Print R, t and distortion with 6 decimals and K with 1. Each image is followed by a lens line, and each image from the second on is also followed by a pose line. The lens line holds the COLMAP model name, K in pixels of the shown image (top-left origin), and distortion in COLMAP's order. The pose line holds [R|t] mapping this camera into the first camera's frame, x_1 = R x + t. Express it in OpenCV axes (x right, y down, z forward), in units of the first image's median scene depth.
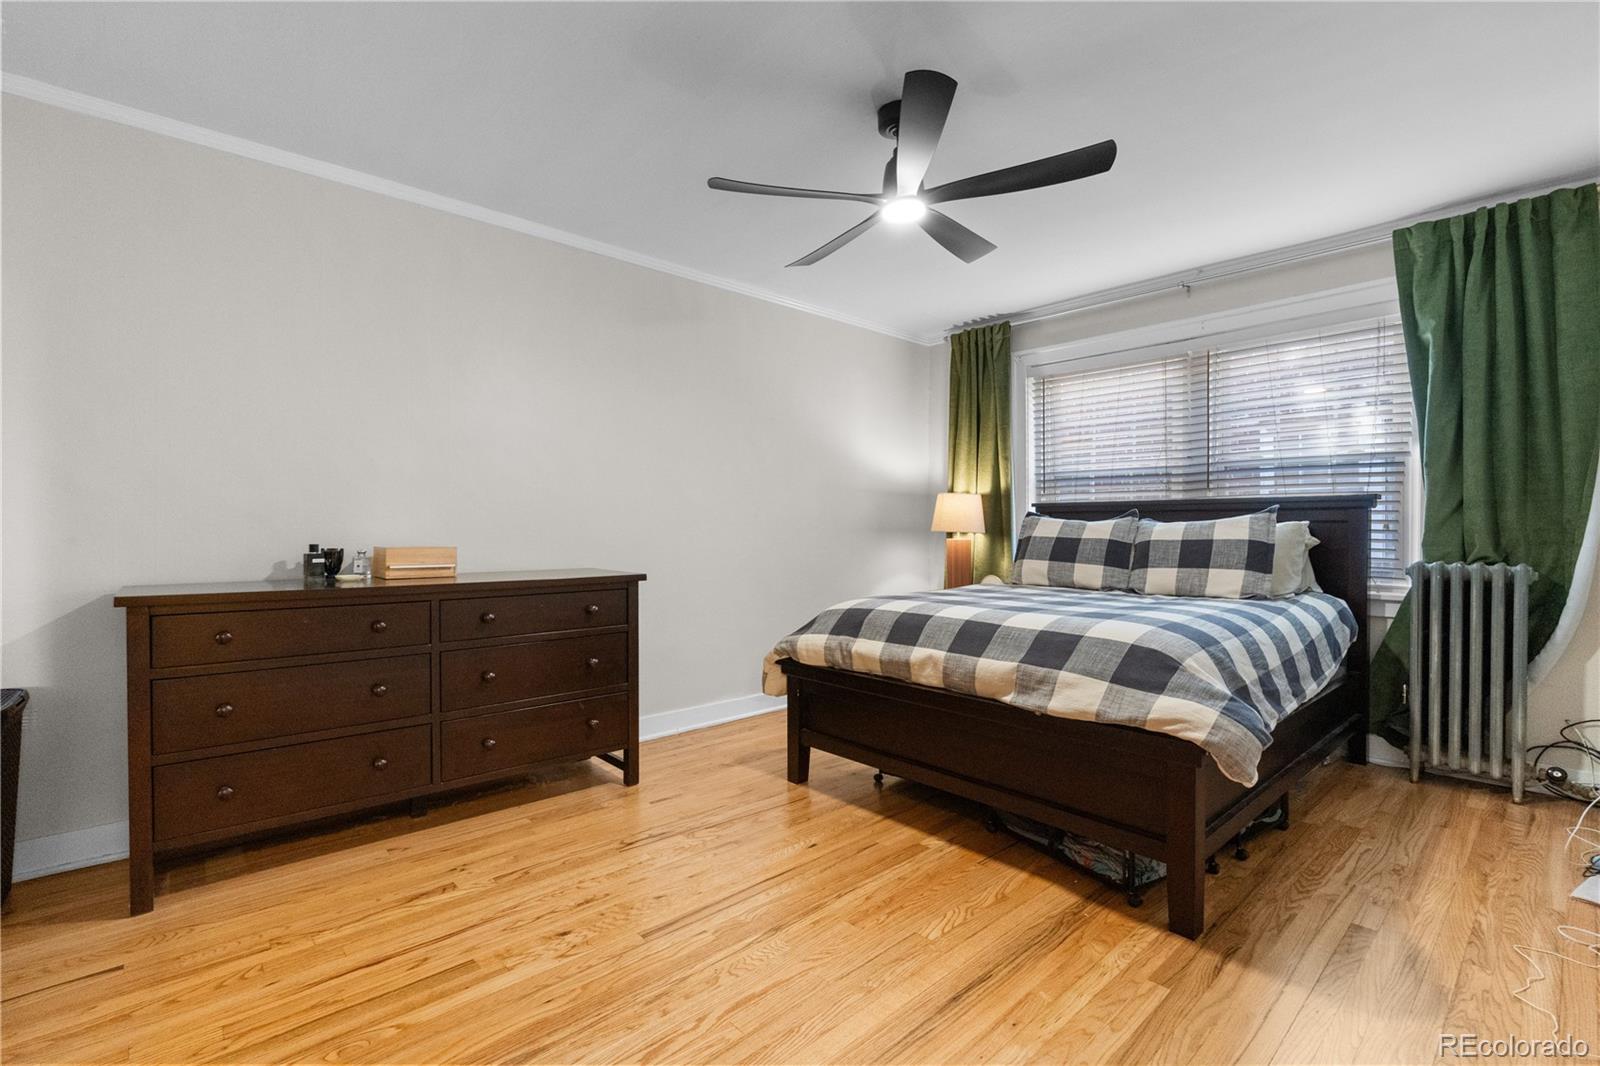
lens RADIAL K [[718.0, 0, 800.0], [0, 718.0, 533.0], [0, 0, 1]] dist [-0.011103, 0.000151]
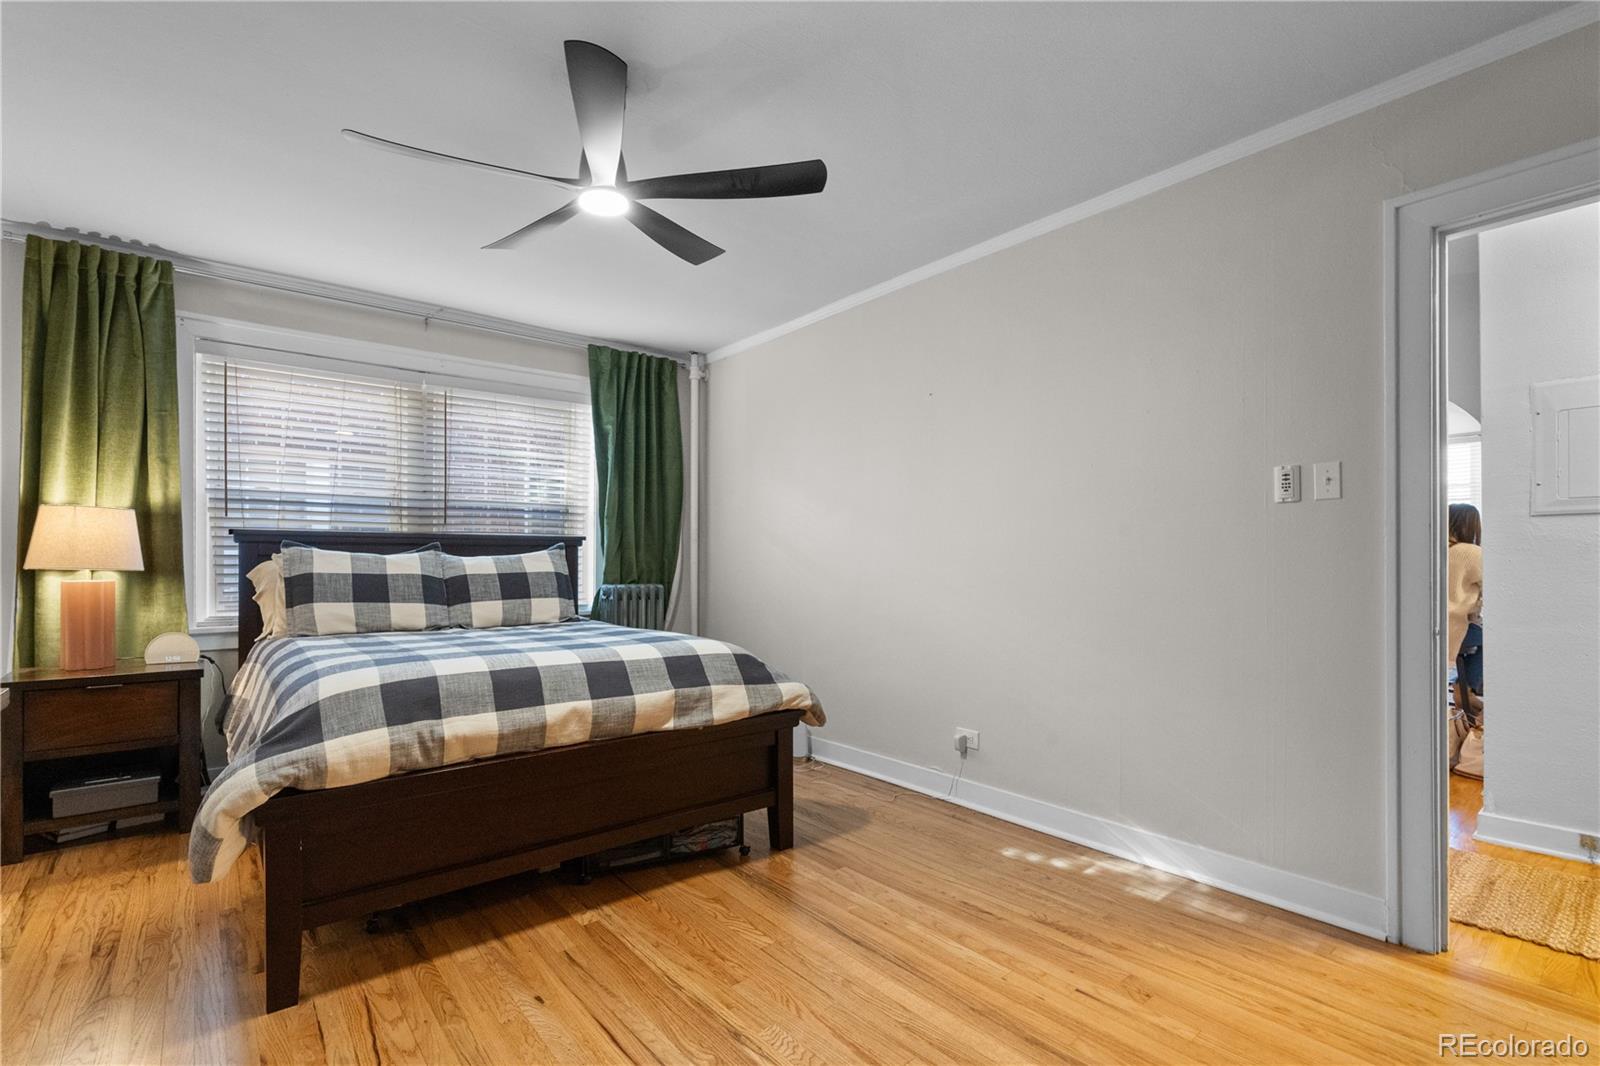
lens RADIAL K [[738.7, 0, 792.2], [0, 738.7, 567.1], [0, 0, 1]] dist [-0.076537, 0.034174]
pose [[0.033072, -0.007274, 0.999427, -0.605260], [0.010207, 0.999924, 0.006940, -0.002634], [-0.999401, 0.009972, 0.033143, 0.623007]]
